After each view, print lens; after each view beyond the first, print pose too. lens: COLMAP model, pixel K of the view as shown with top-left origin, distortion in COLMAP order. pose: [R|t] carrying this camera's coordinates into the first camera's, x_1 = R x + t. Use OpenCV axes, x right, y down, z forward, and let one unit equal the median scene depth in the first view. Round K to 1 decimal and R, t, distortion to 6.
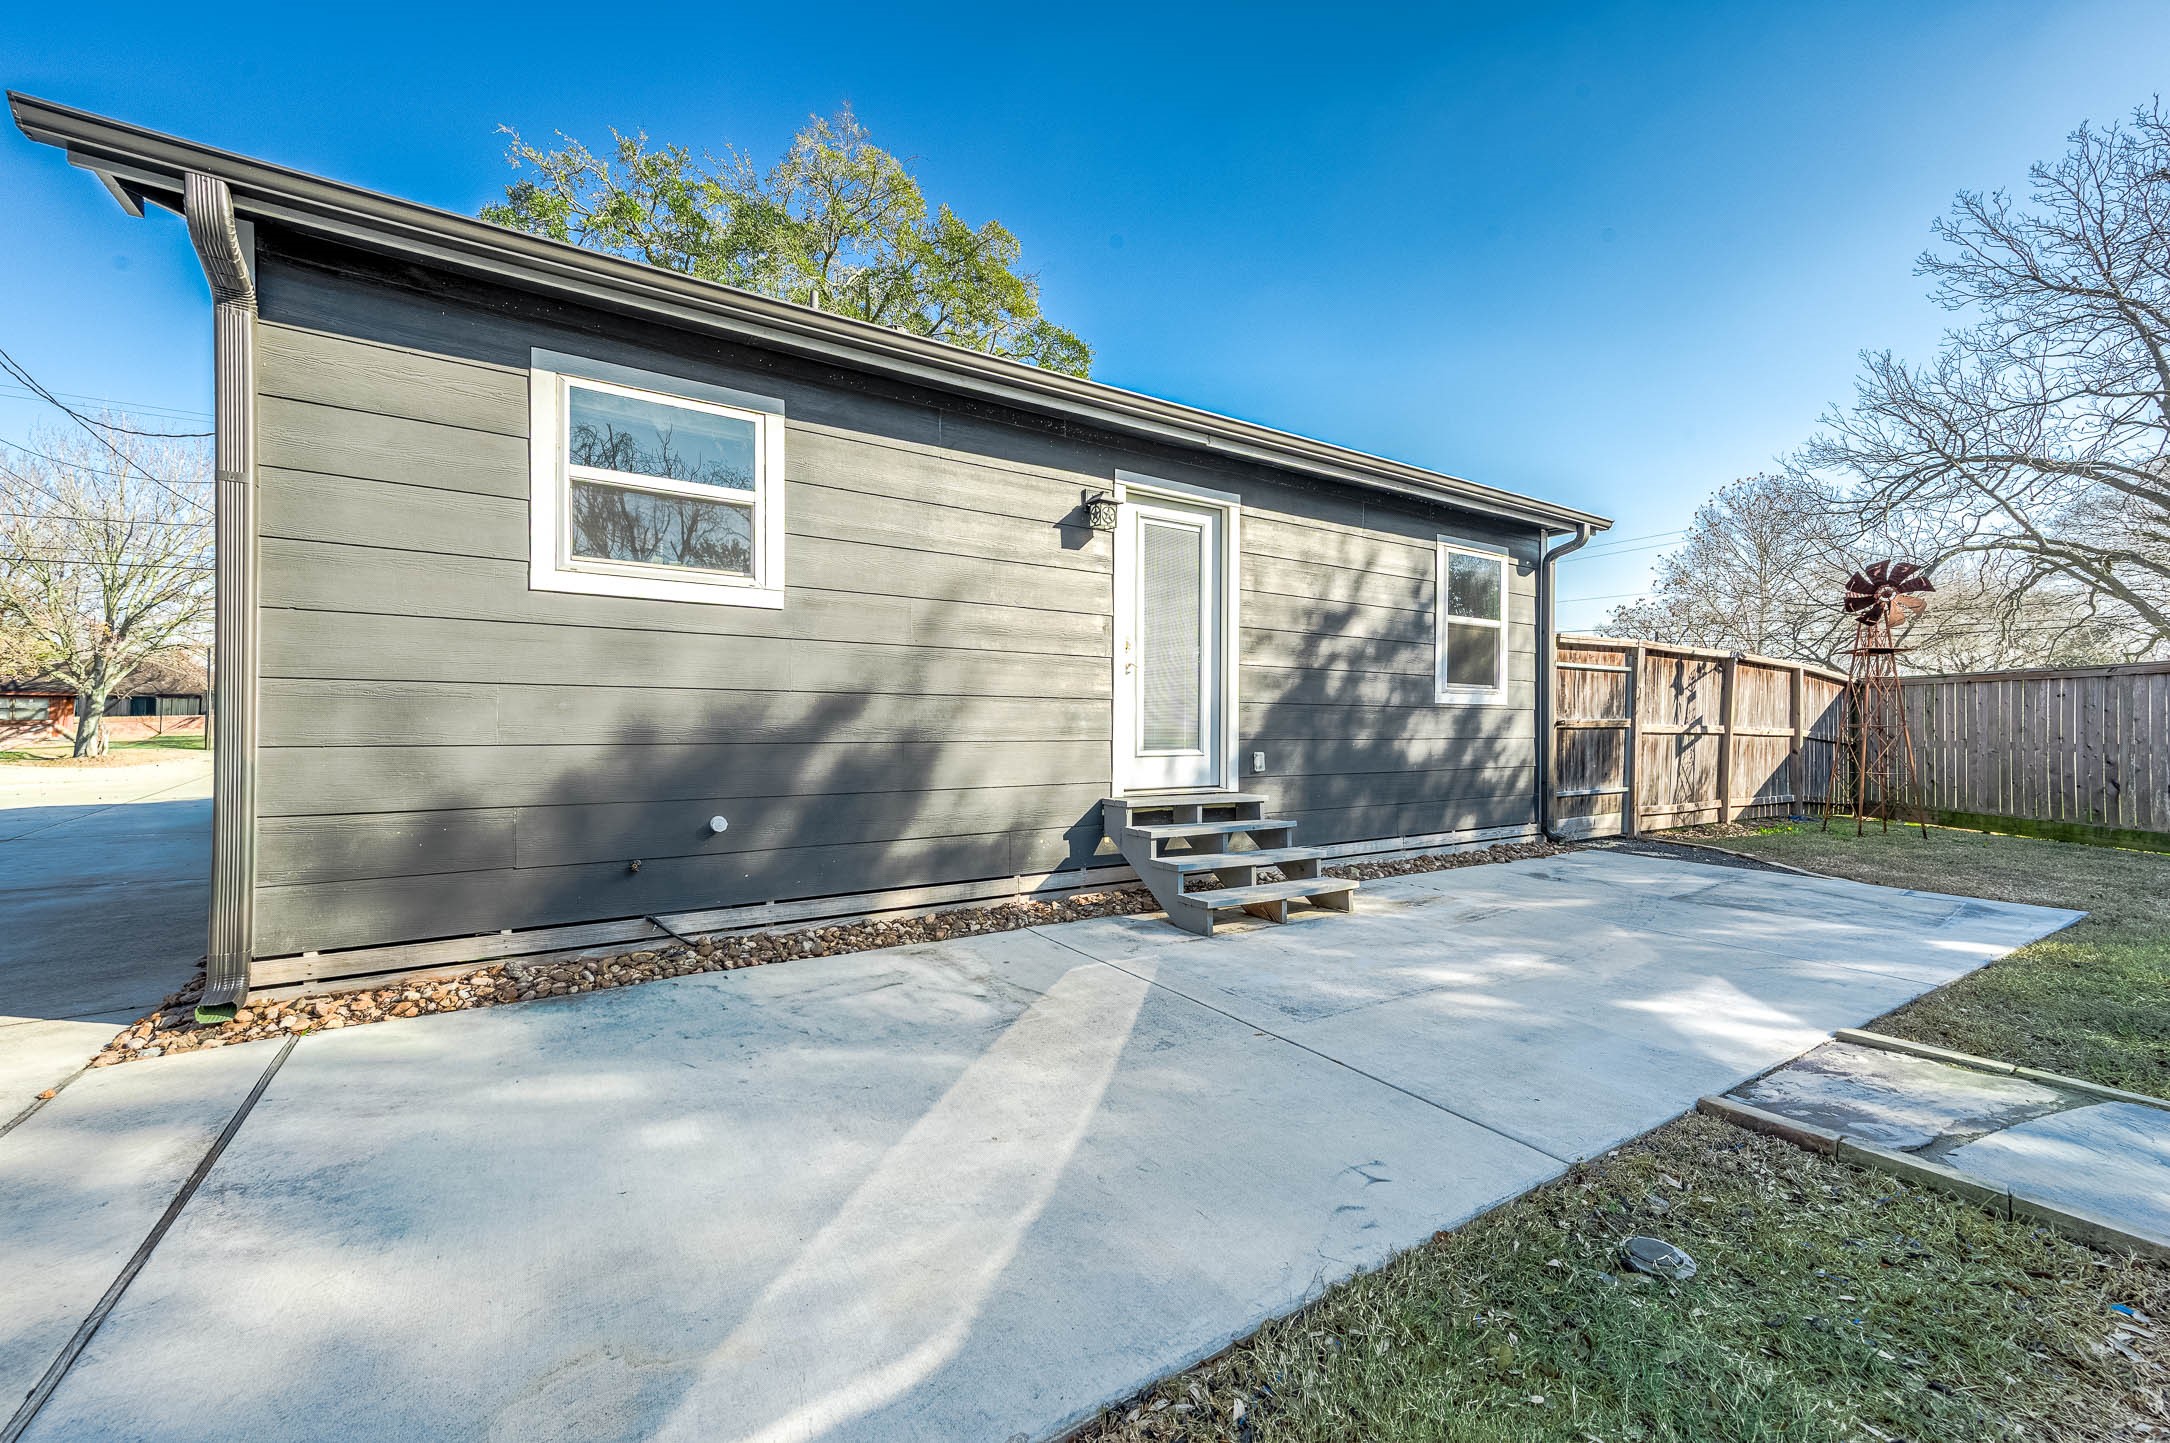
lens RADIAL K [[847.1, 0, 1084.3], [0, 847.1, 727.8], [0, 0, 1]] dist [0.016407, 0.000239]
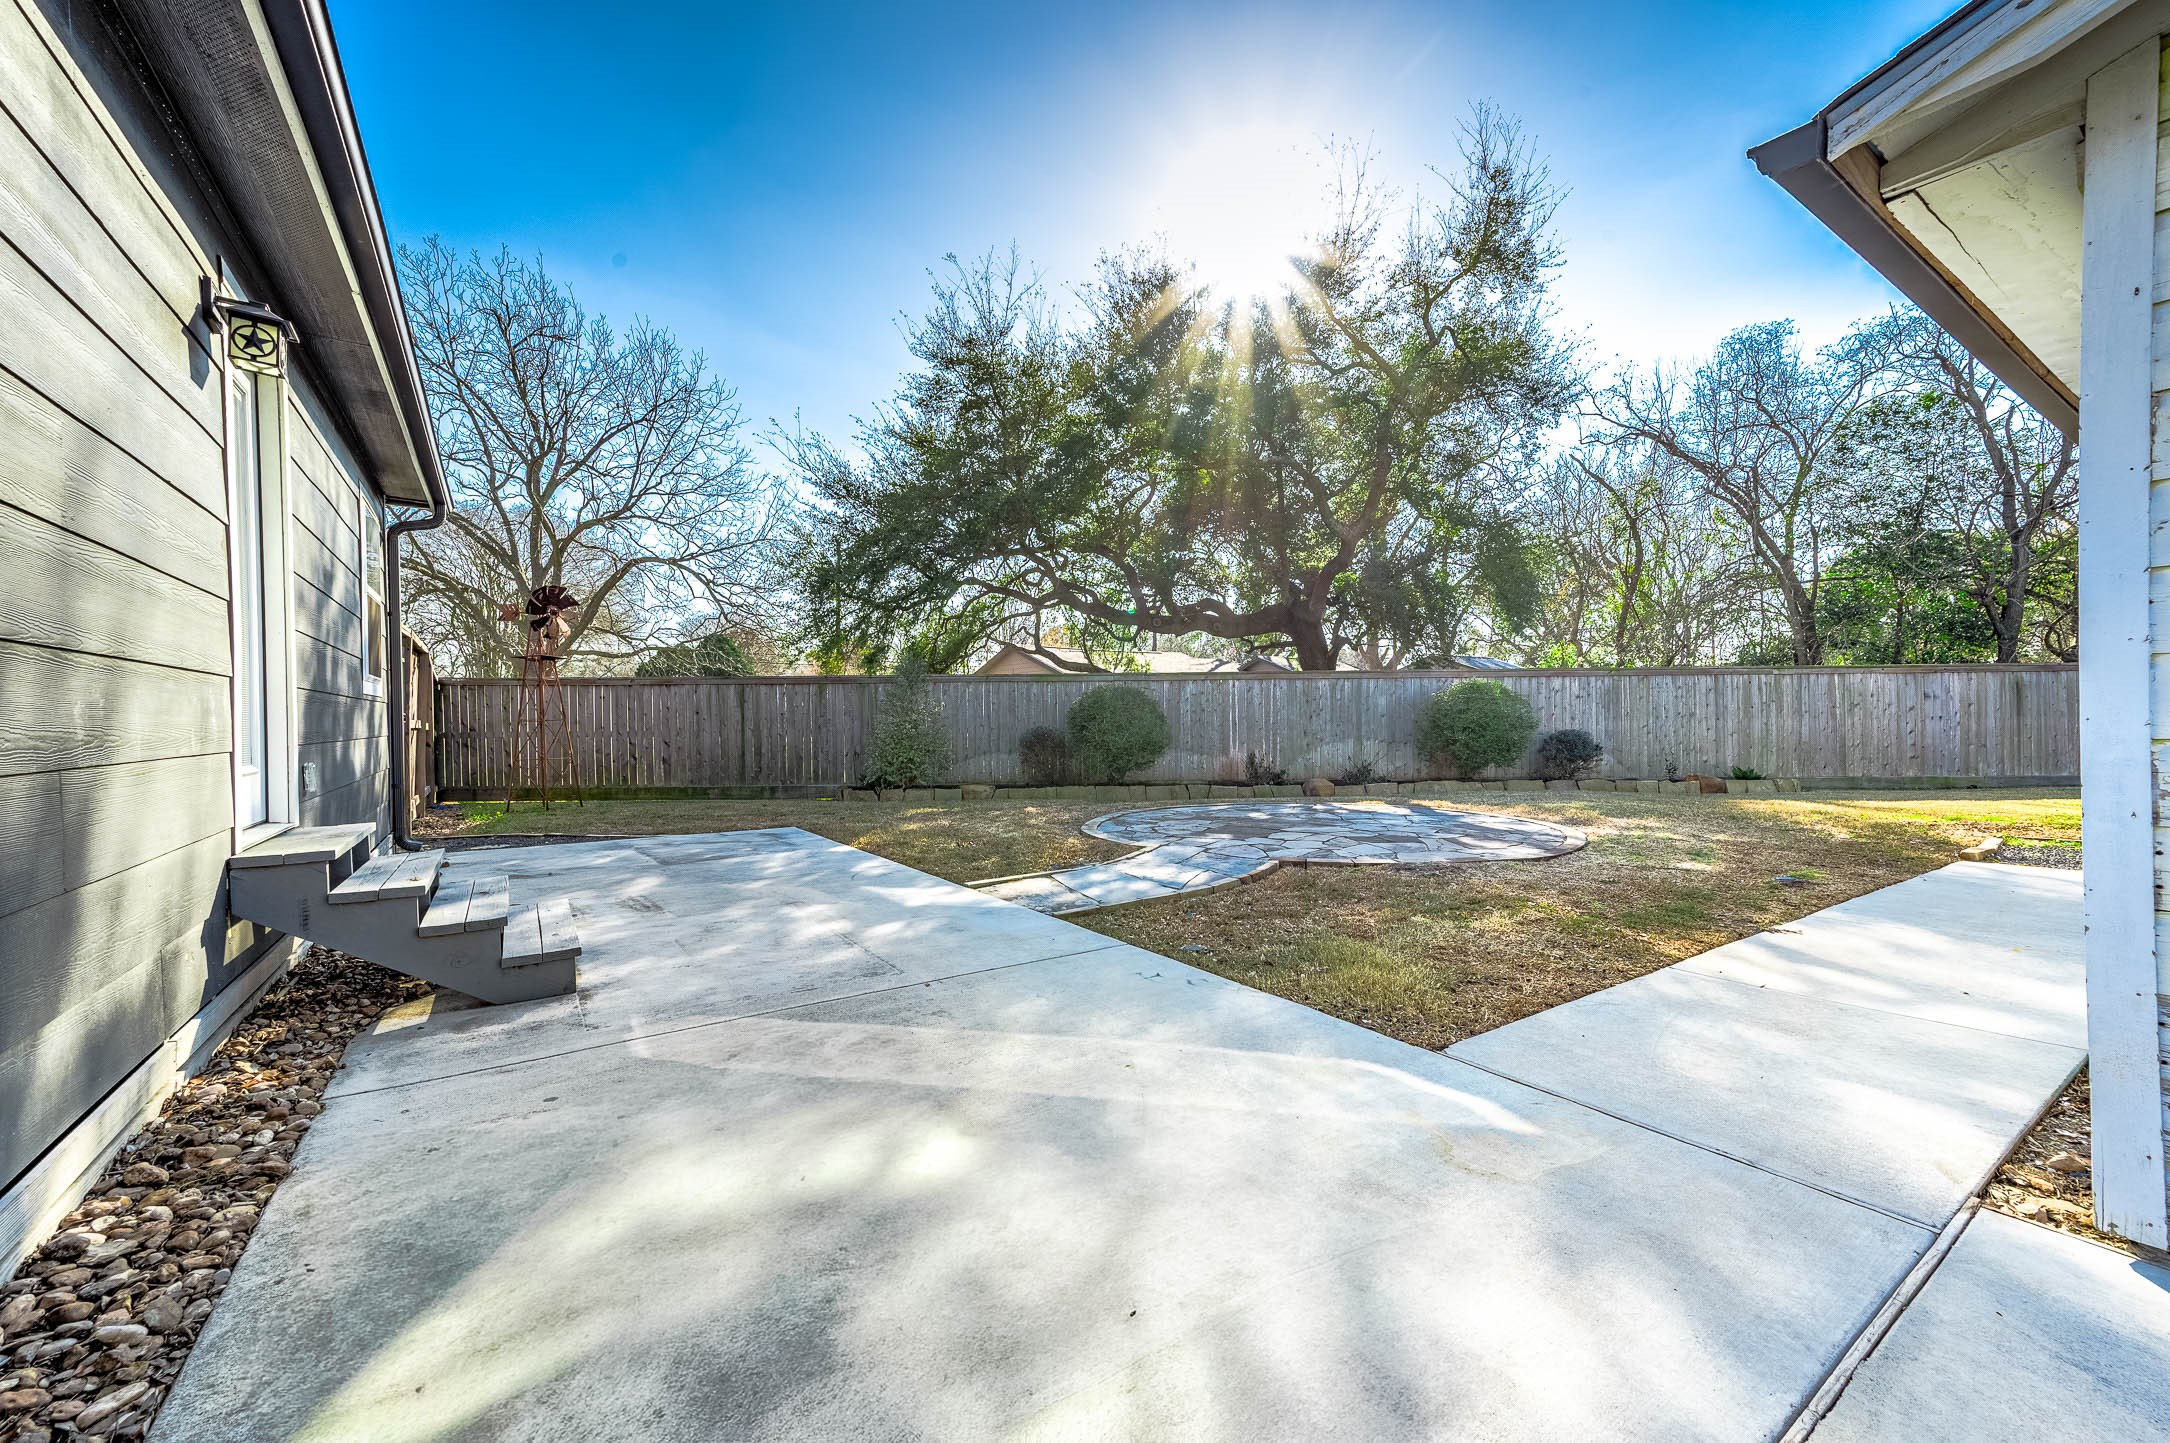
lens RADIAL K [[847.1, 0, 1093.3], [0, 847.1, 722.7], [0, 0, 1]] dist [0.016407, 0.000239]
pose [[-0.018892, -0.009191, 0.999779, -0.521366], [0.009159, 0.999914, 0.009365, -0.003504], [-0.999780, 0.009334, -0.018806, 0.433161]]
